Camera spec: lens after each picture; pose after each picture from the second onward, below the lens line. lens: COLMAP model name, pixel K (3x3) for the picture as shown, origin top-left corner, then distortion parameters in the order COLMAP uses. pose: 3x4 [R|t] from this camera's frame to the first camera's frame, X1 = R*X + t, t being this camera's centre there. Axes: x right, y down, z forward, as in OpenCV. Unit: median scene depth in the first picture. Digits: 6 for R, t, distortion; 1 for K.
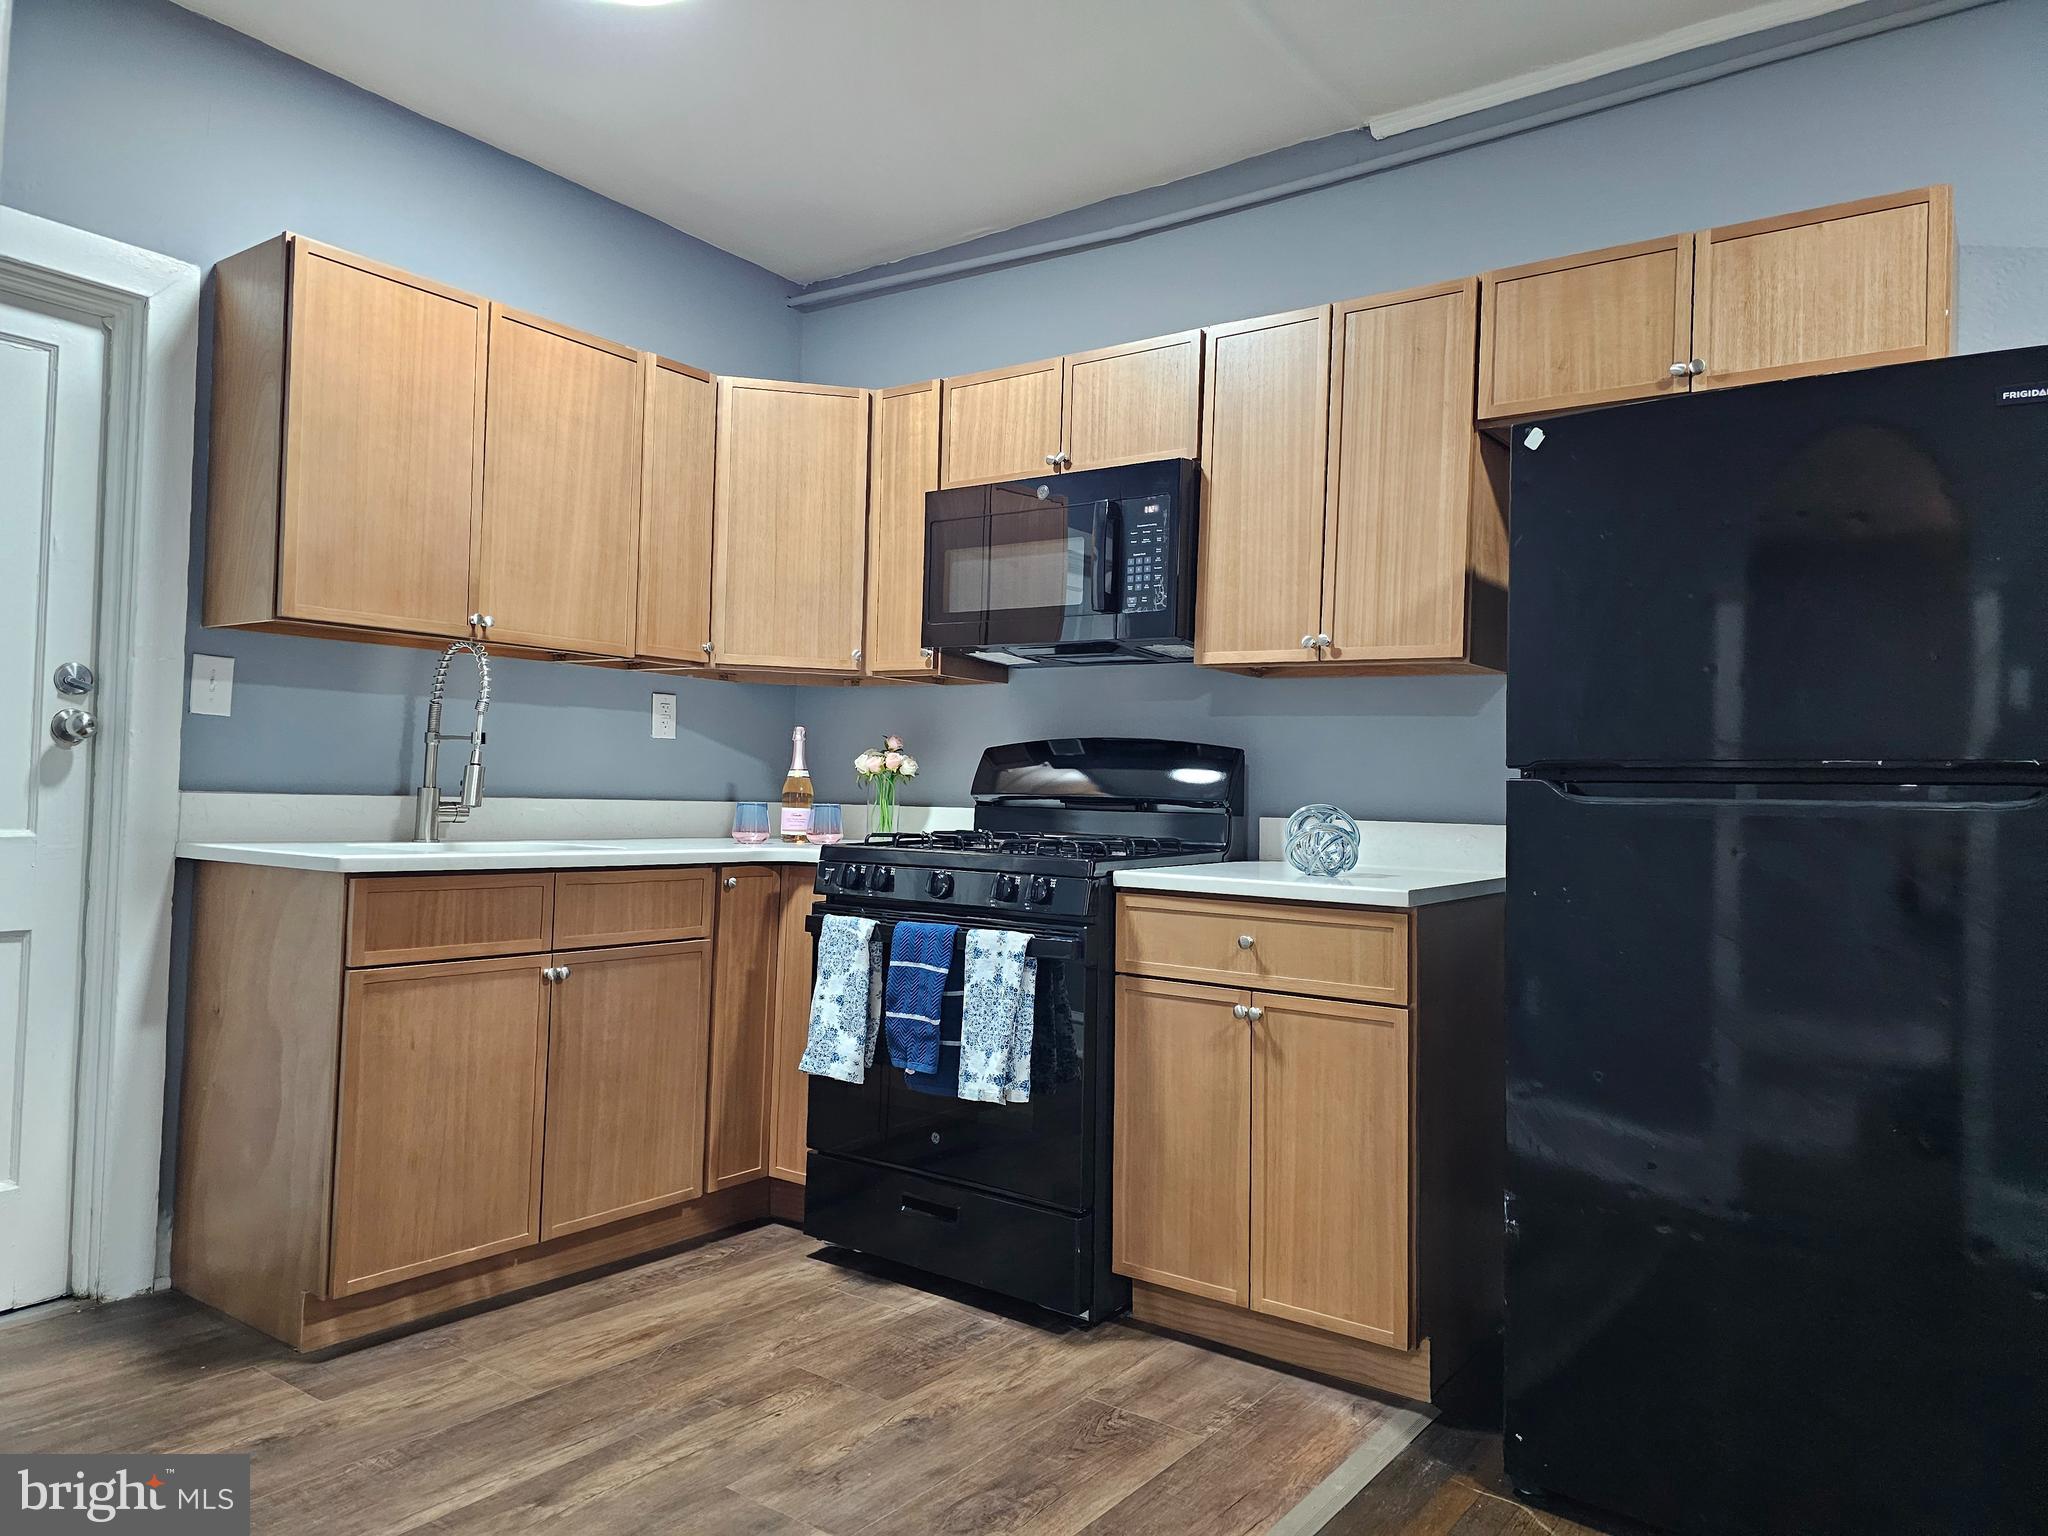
lens RADIAL K [[1357.6, 0, 1034.6], [0, 1357.6, 743.5], [0, 0, 1]] dist [0.113640, -0.105291]
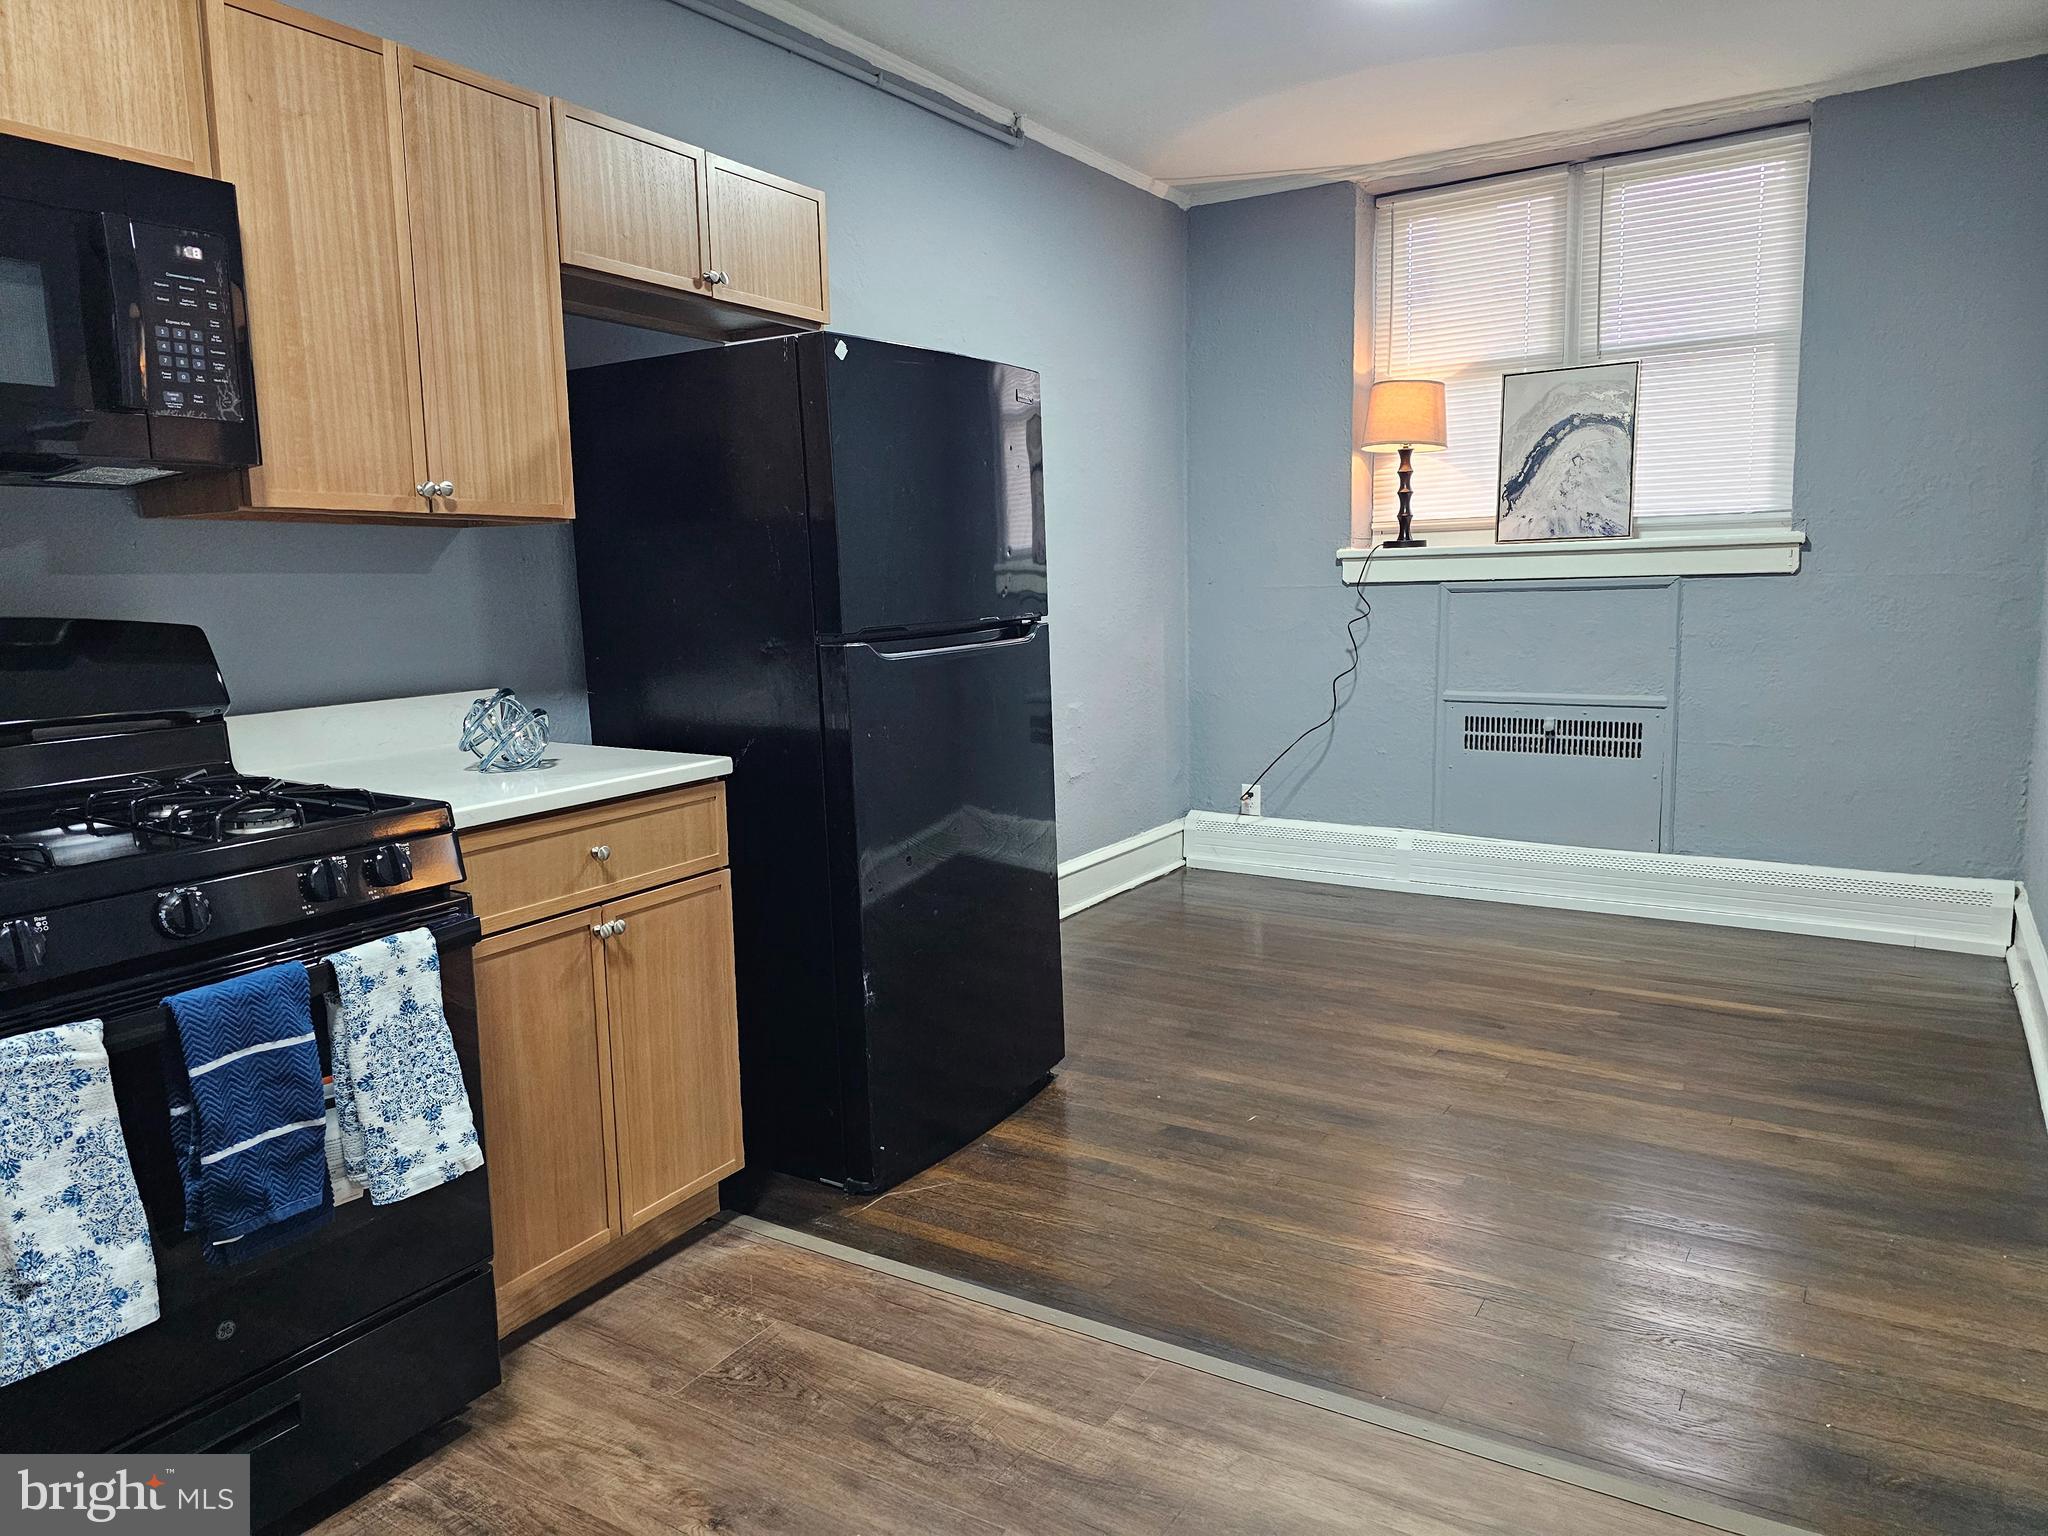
lens RADIAL K [[1357.6, 0, 1034.6], [0, 1357.6, 743.5], [0, 0, 1]] dist [0.113640, -0.105291]
pose [[-0.064817, -0.153246, 0.986060, -0.675308], [-0.014808, 0.988177, 0.152601, -0.058843], [-0.997787, -0.004710, -0.066320, 0.728658]]
